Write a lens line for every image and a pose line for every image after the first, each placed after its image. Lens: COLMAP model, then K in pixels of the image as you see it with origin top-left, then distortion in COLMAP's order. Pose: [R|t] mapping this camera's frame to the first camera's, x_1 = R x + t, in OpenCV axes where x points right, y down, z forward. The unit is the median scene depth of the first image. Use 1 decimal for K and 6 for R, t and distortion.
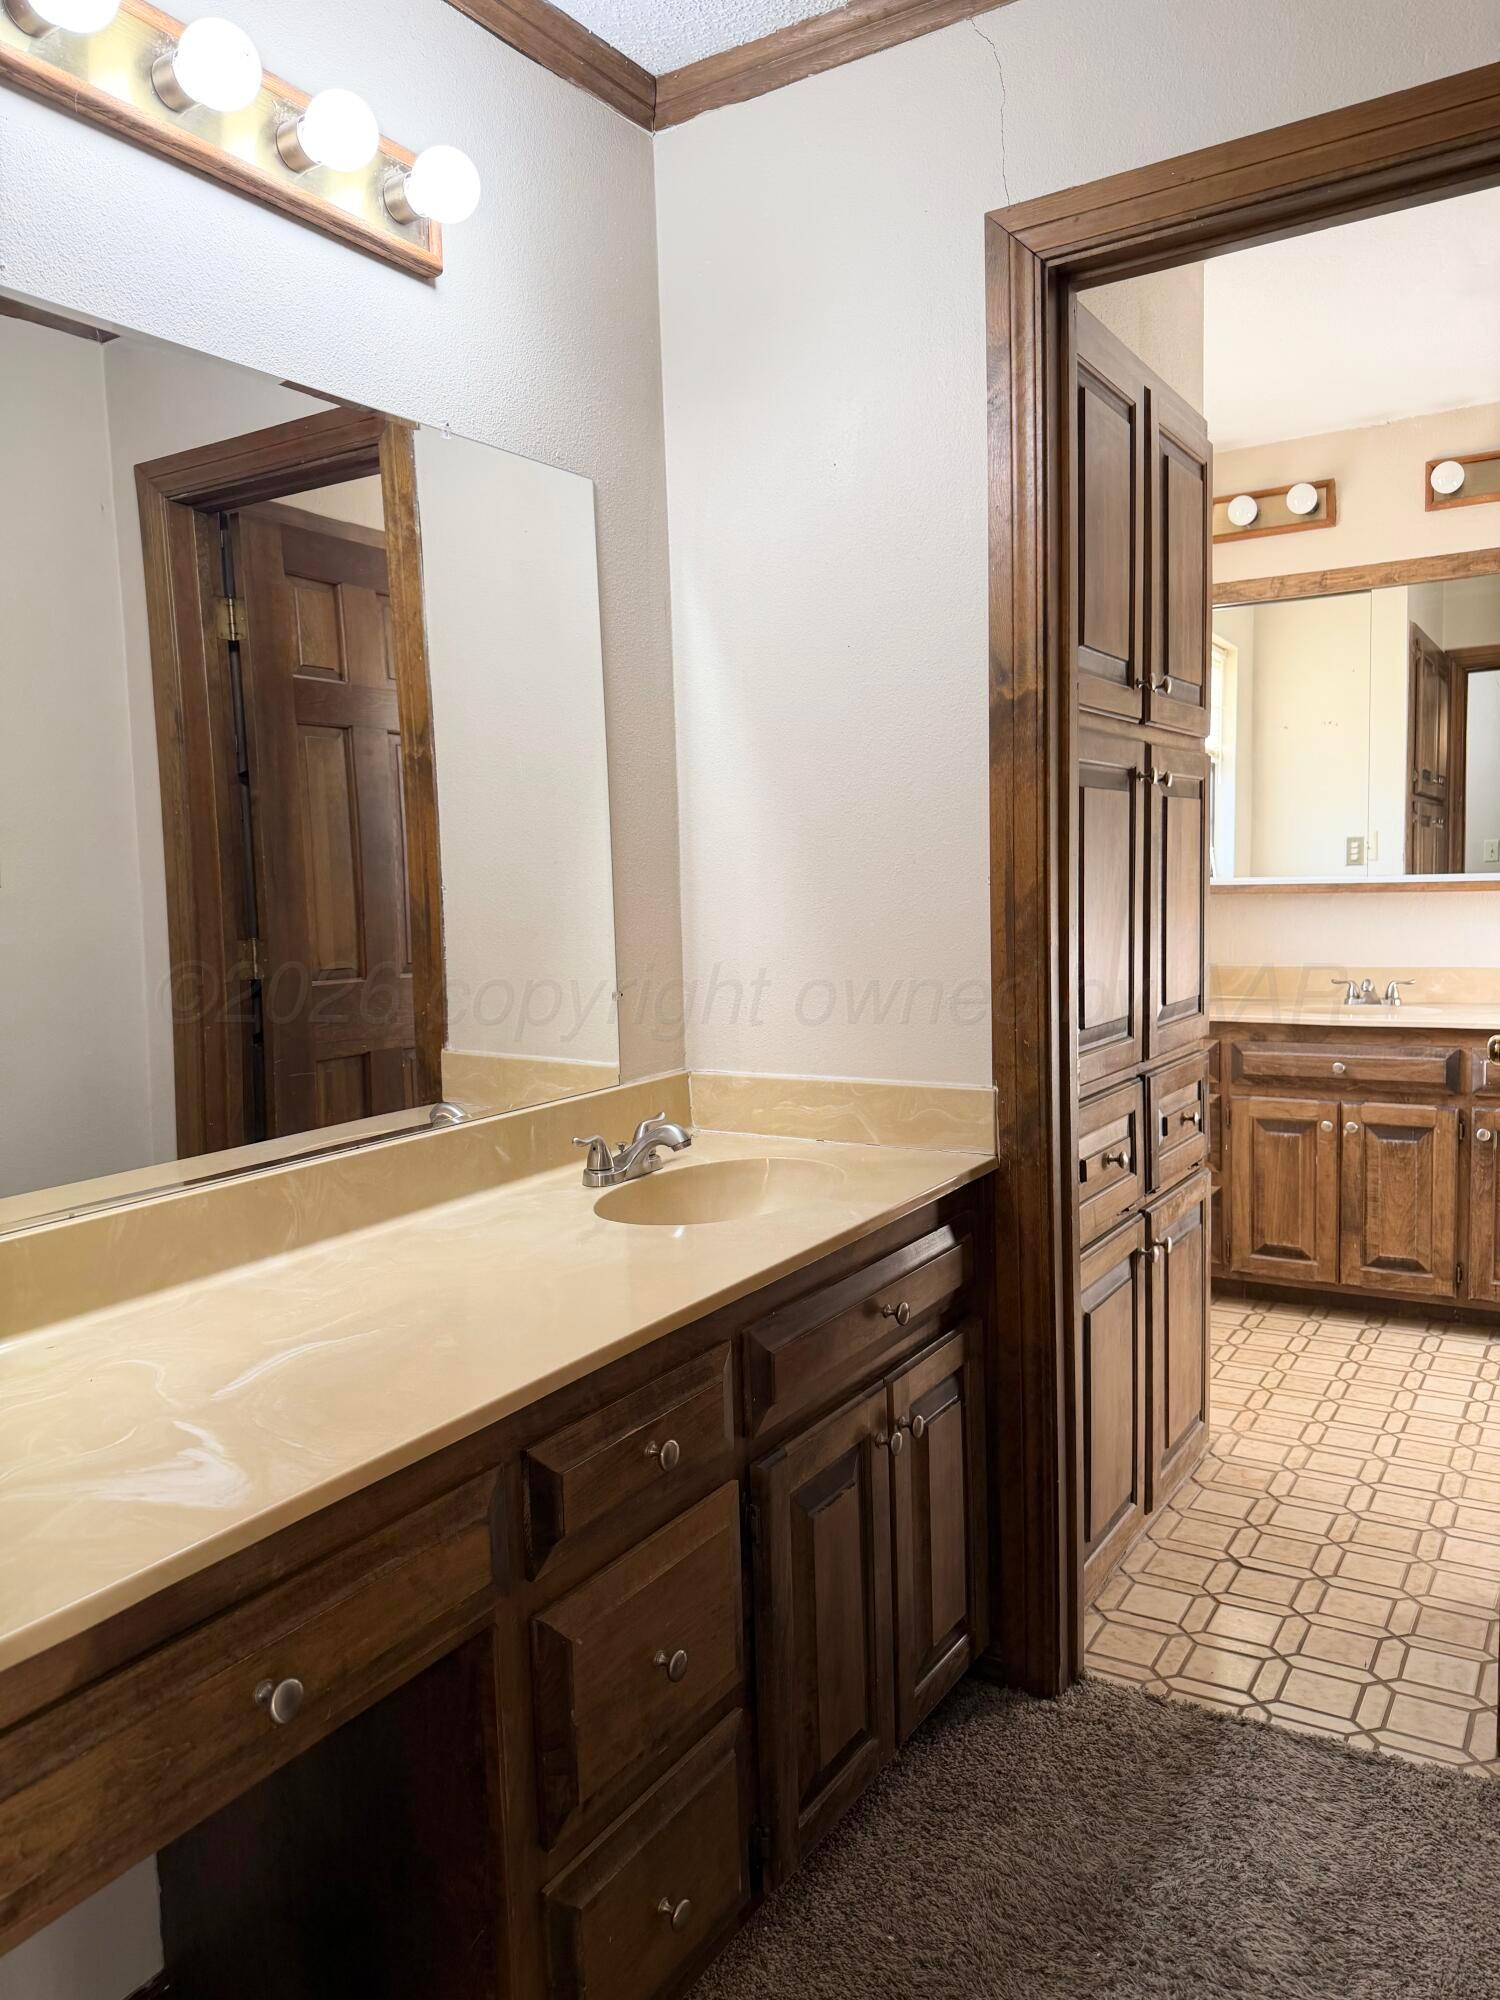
lens RADIAL K [[1433.3, 0, 737.4], [0, 1433.3, 993.2], [0, 0, 1]] dist [0.026758, -0.026429]
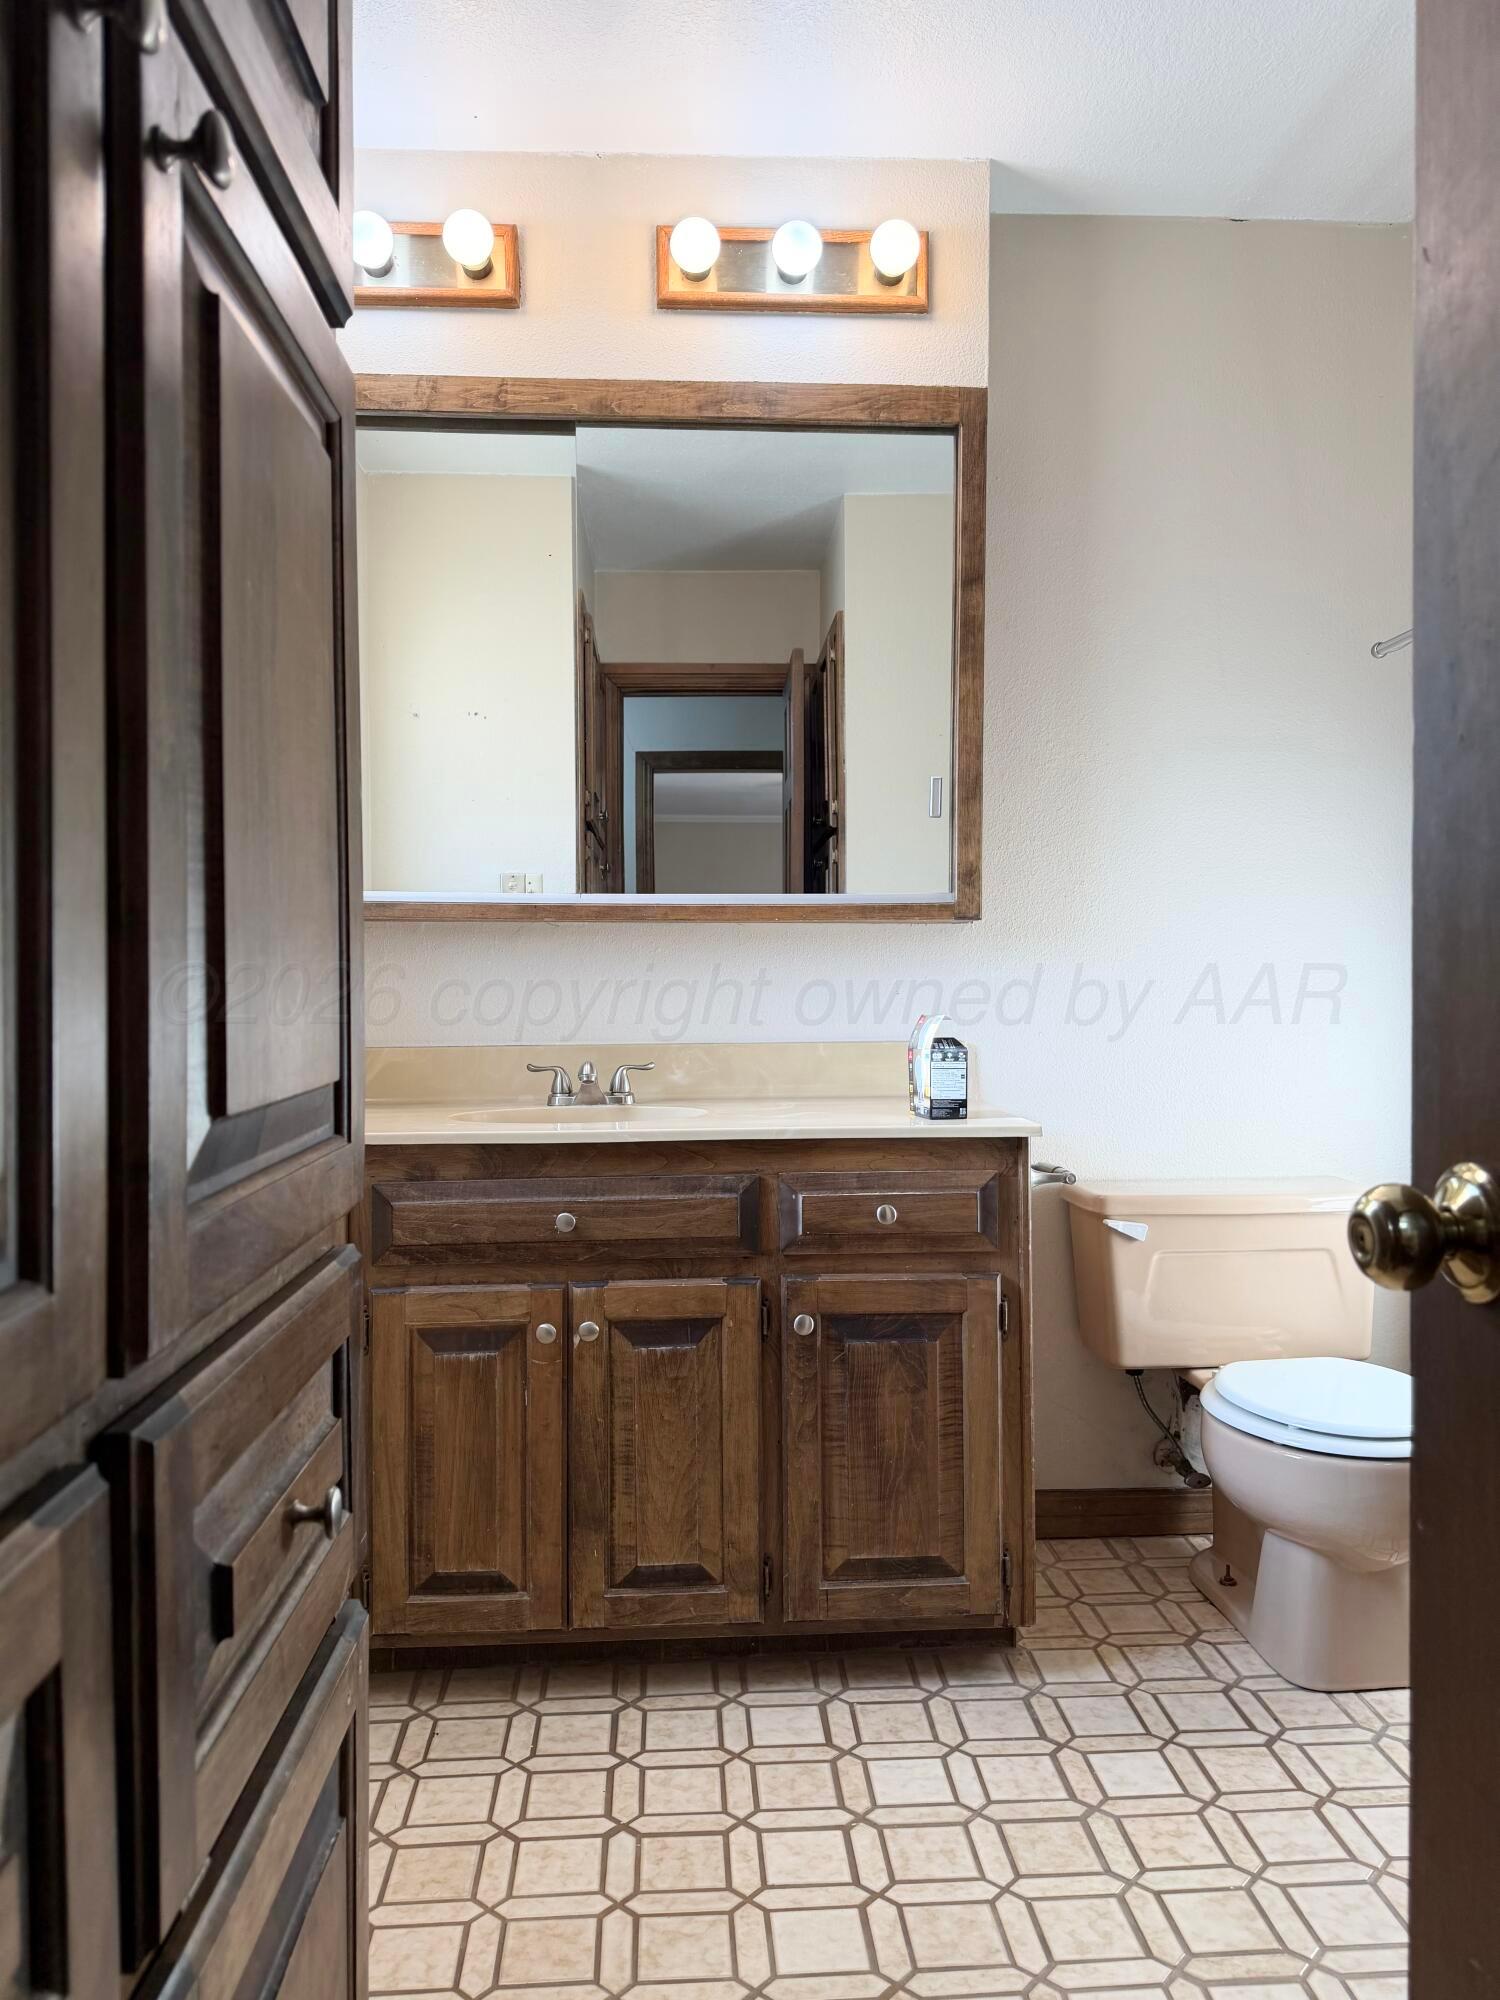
lens RADIAL K [[1433.3, 0, 742.0], [0, 1433.3, 981.2], [0, 0, 1]] dist [0.026758, -0.026429]
pose [[0.812995, 0.020686, 0.581904, 0.156751], [0.029174, 0.996666, -0.076191, 0.005003], [-0.581540, 0.078919, 0.809681, 0.518469]]
